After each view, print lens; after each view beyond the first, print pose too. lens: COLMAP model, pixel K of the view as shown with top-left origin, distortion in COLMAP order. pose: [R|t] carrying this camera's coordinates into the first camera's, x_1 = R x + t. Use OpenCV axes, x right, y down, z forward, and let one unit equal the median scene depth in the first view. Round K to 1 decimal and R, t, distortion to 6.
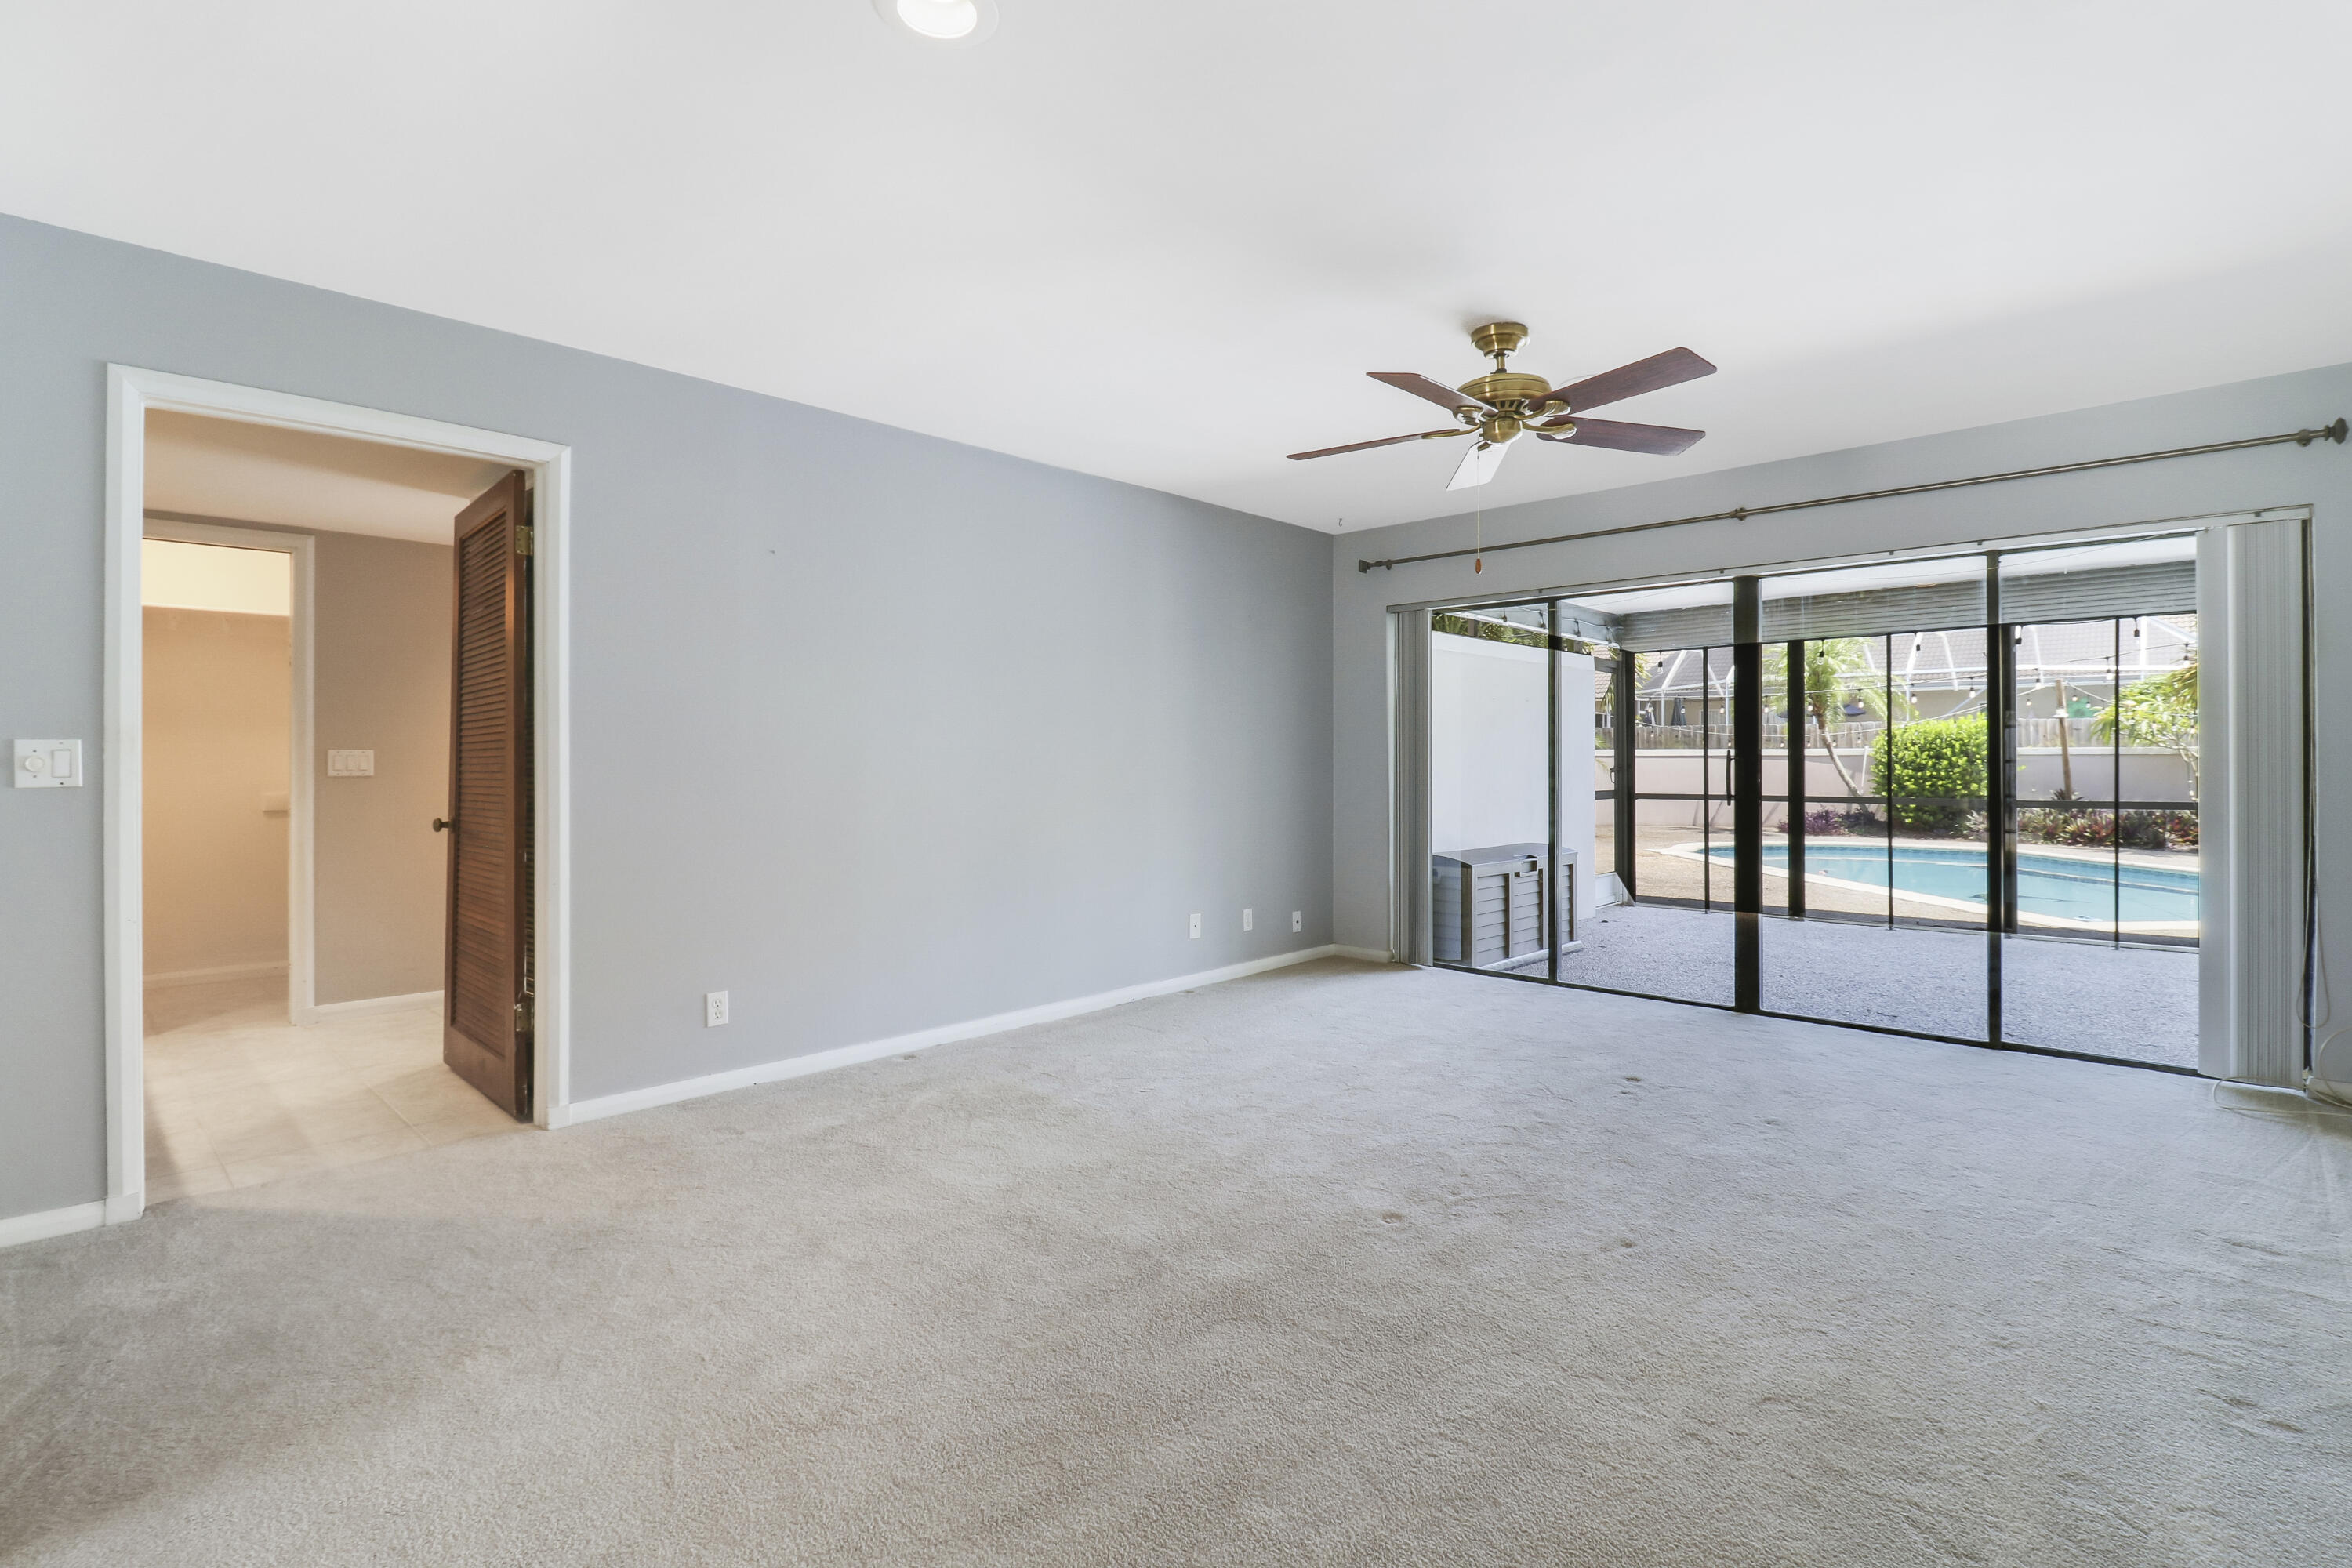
lens RADIAL K [[1112.4, 0, 1184.6], [0, 1112.4, 745.7], [0, 0, 1]] dist [-0.002970, -0.009904]
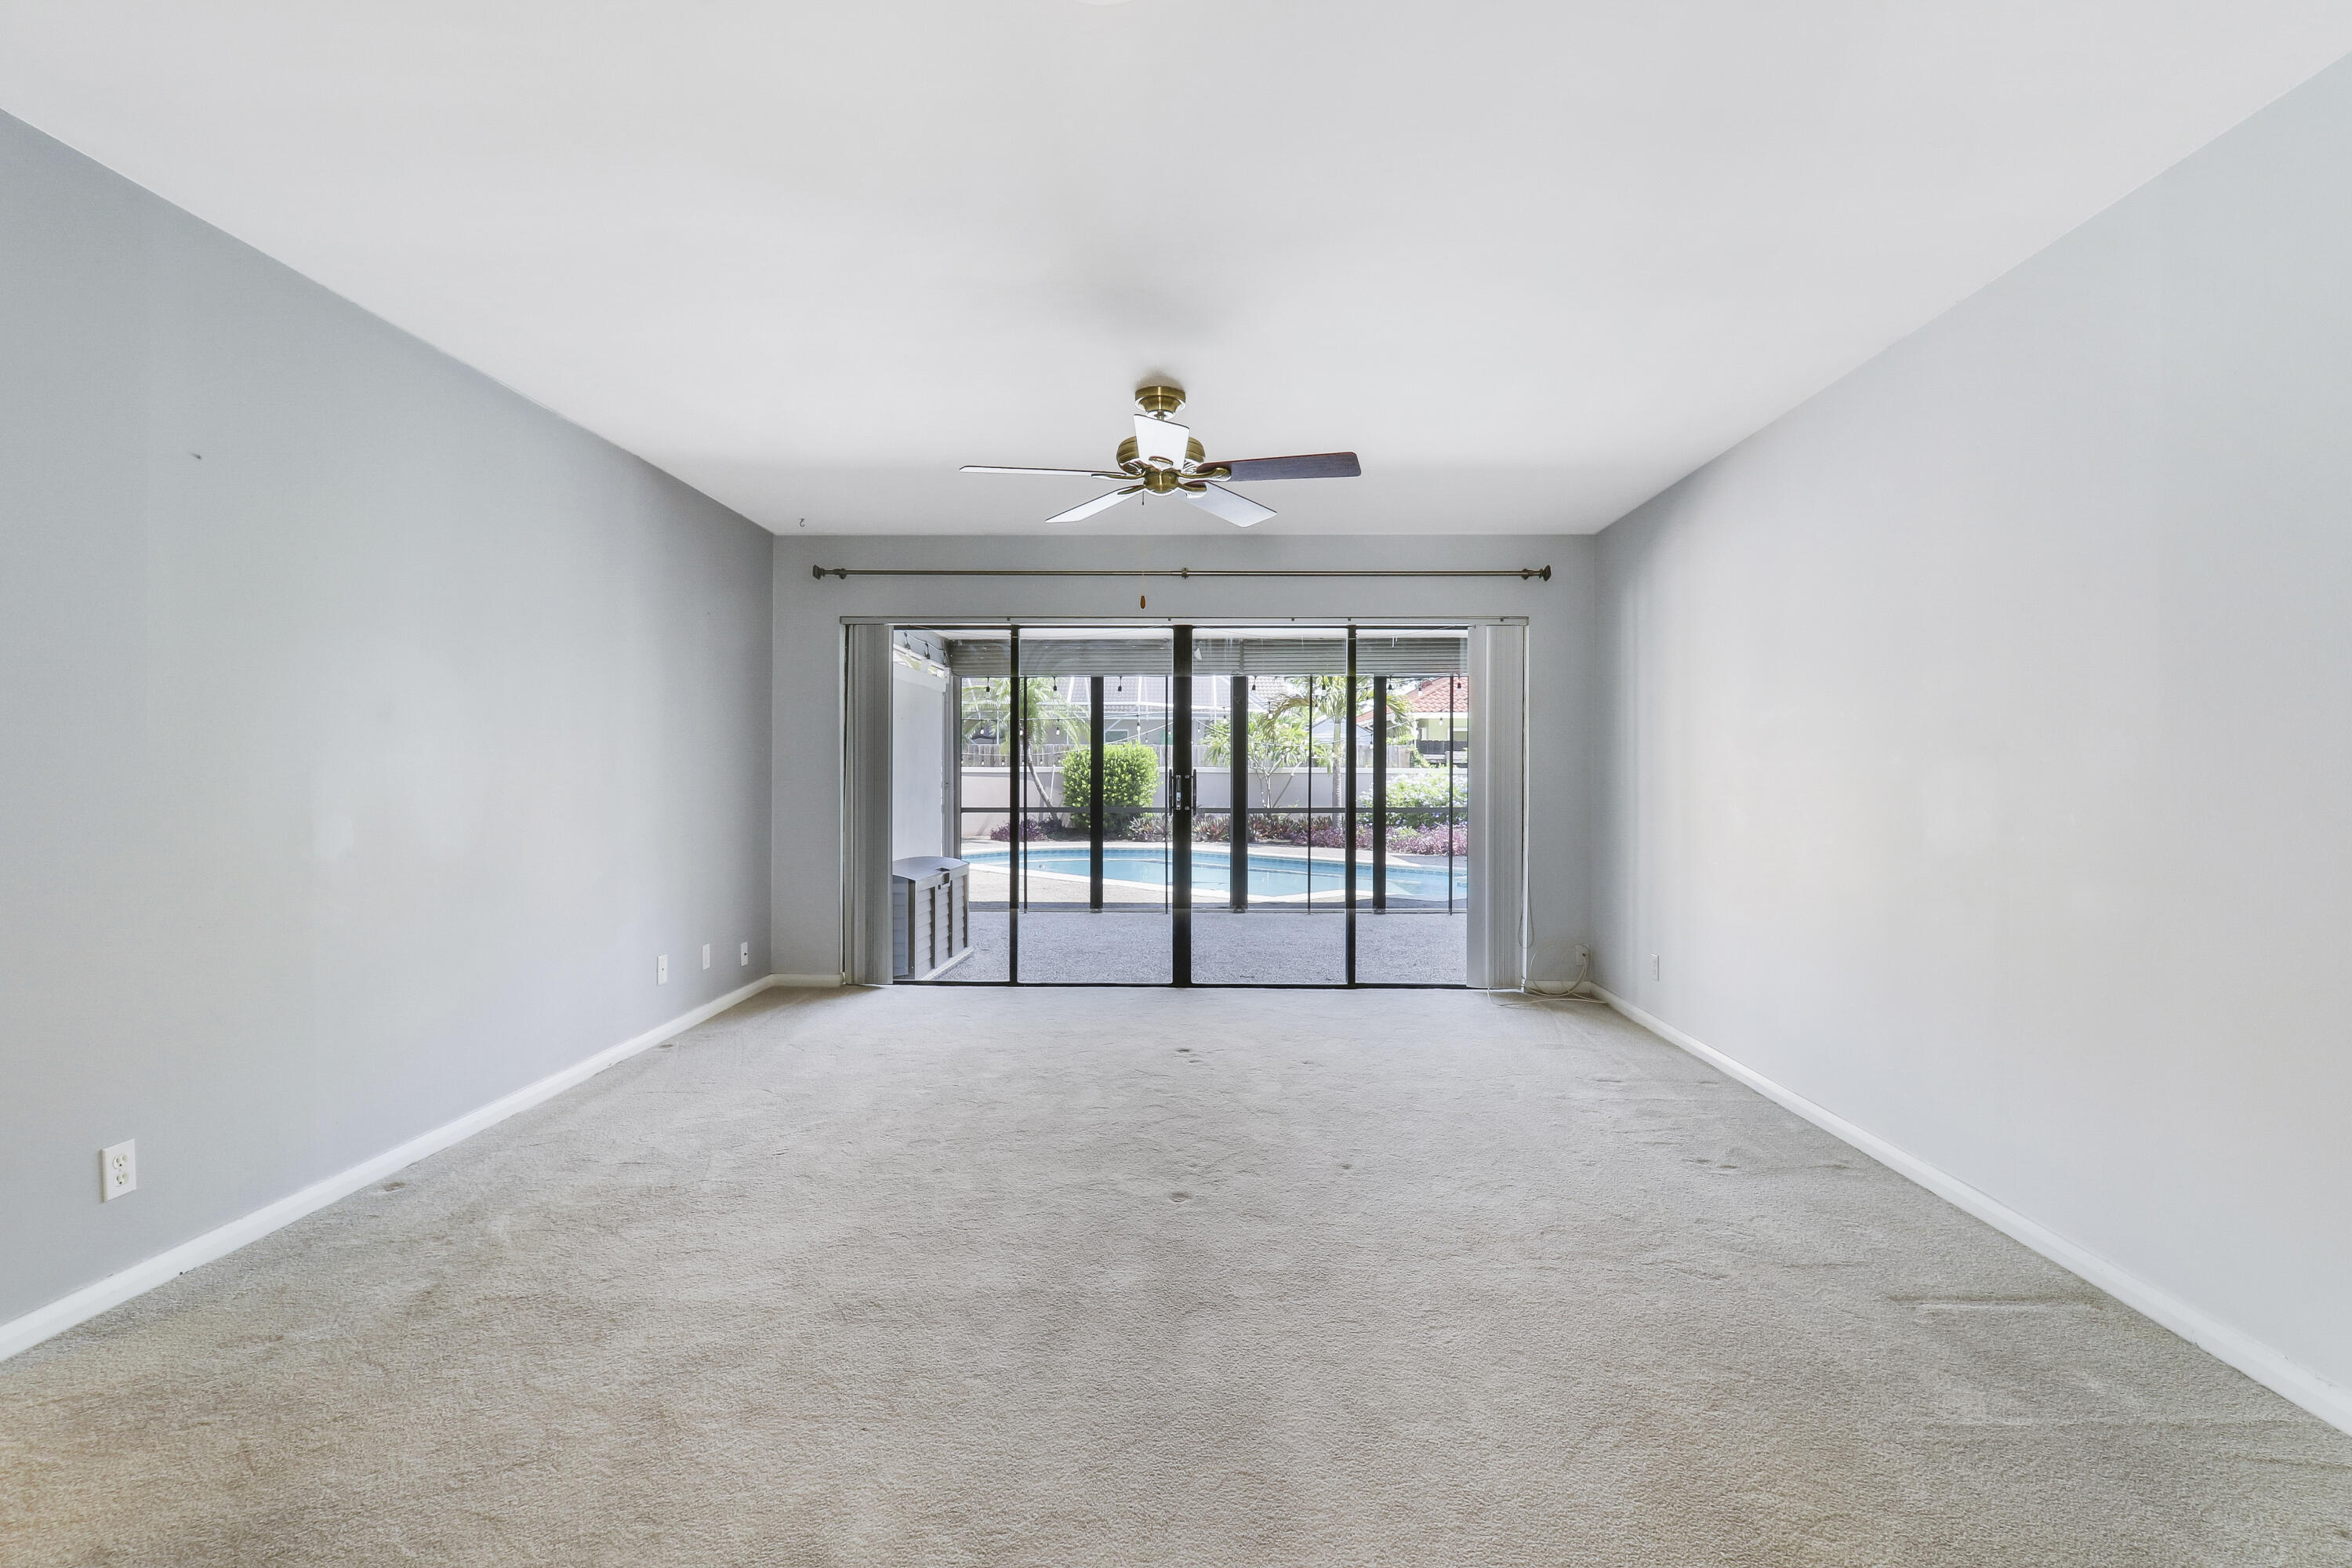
lens RADIAL K [[1112.4, 0, 1190.1], [0, 1112.4, 771.2], [0, 0, 1]] dist [-0.002970, -0.009904]
pose [[0.739154, 0.006056, 0.673509, -0.393188], [-0.012510, 0.999911, 0.004739, -0.000187], [-0.673420, -0.011929, 0.739164, 0.134764]]
